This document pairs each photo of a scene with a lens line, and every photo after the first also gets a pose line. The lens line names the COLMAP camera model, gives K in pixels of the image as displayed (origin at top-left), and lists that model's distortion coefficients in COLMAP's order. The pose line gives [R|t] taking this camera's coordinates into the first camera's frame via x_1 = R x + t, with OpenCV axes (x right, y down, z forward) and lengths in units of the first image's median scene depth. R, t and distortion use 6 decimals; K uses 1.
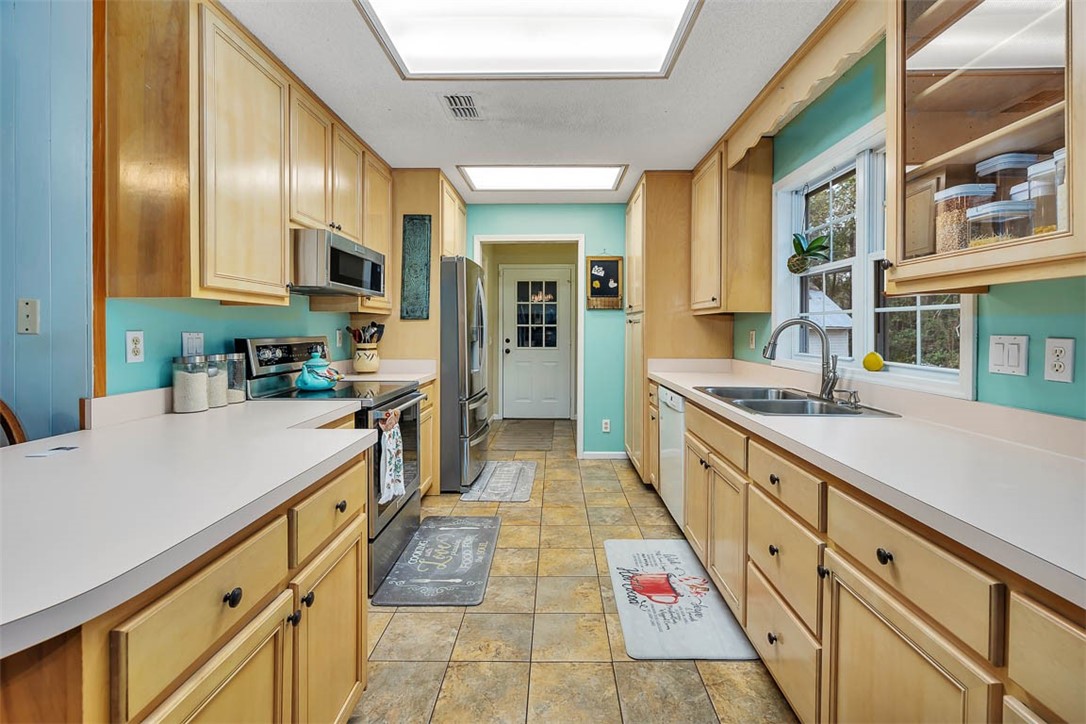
lens RADIAL K [[474.2, 0, 551.7], [0, 474.2, 329.7], [0, 0, 1]] dist [-0.000447, 0.000159]
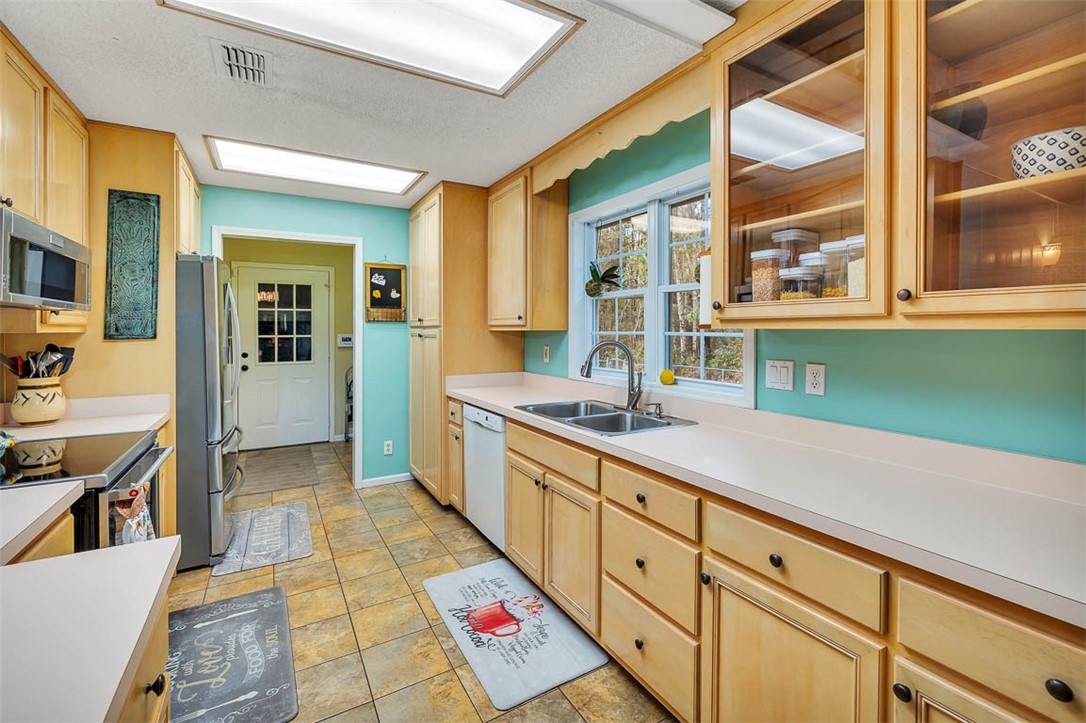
lens RADIAL K [[468.1, 0, 544.2], [0, 468.1, 329.8], [0, 0, 1]] dist [-0.000539, -0.000035]
pose [[0.857782, -0.005003, 0.513989, -0.120325], [0.005972, 0.999982, -0.000233, -0.032141], [-0.513979, 0.003270, 0.857797, 0.082011]]
